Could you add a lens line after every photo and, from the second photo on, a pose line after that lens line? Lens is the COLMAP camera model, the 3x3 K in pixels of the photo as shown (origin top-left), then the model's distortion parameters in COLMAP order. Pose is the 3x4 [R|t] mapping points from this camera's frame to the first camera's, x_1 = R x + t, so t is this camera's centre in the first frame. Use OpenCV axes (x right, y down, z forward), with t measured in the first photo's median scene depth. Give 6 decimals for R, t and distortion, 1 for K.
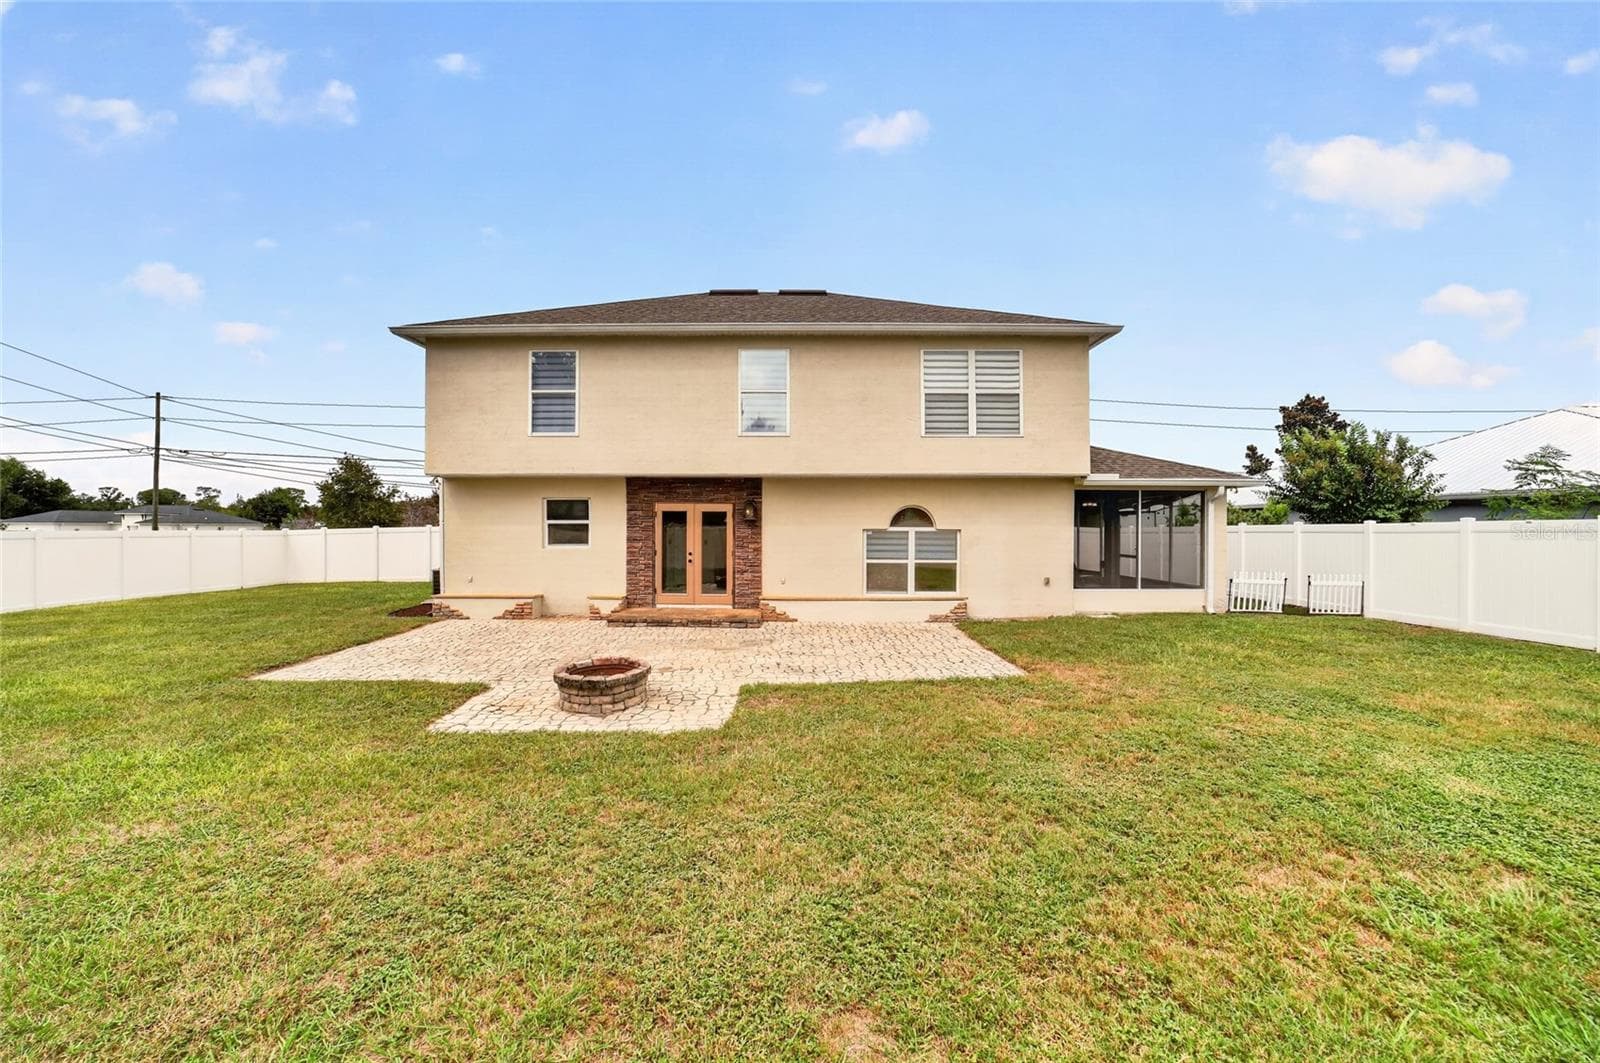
lens RADIAL K [[628.8, 0, 800.0], [0, 628.8, 531.5], [0, 0, 1]] dist [-0.076094, 0.035074]
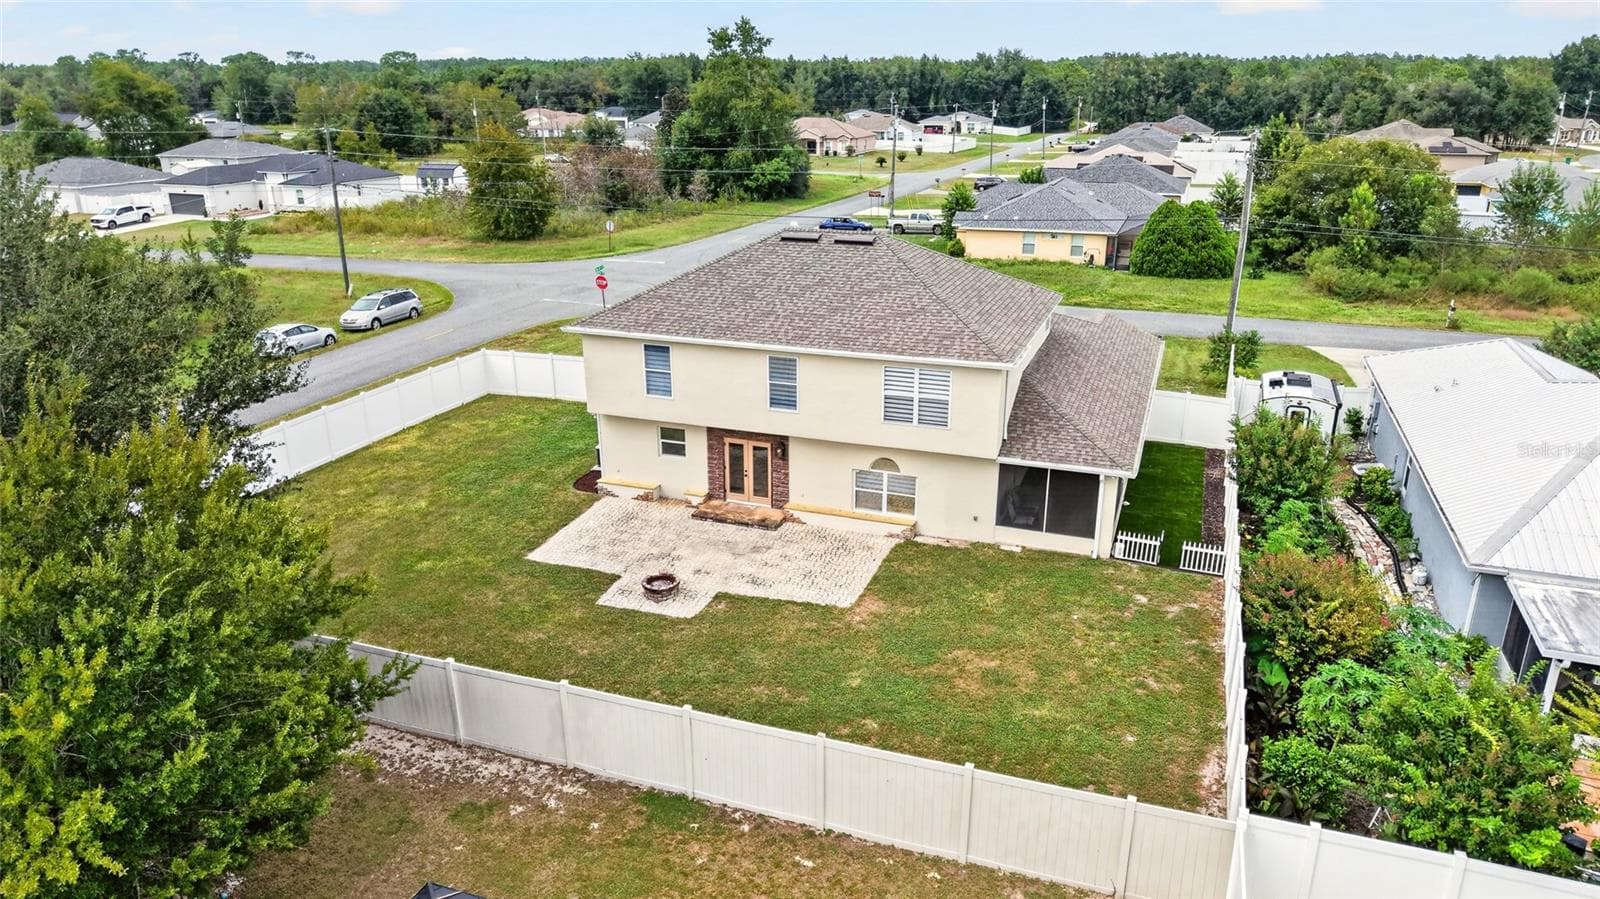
lens RADIAL K [[1068.3, 0, 802.1], [0, 1068.3, 452.8], [0, 0, 1]] dist [0.015962, -0.036062]
pose [[0.937477, 0.110789, -0.329942, 0.815137], [0.001803, 0.946426, 0.322917, -0.853949], [0.348042, -0.303322, 0.887053, -1.266943]]
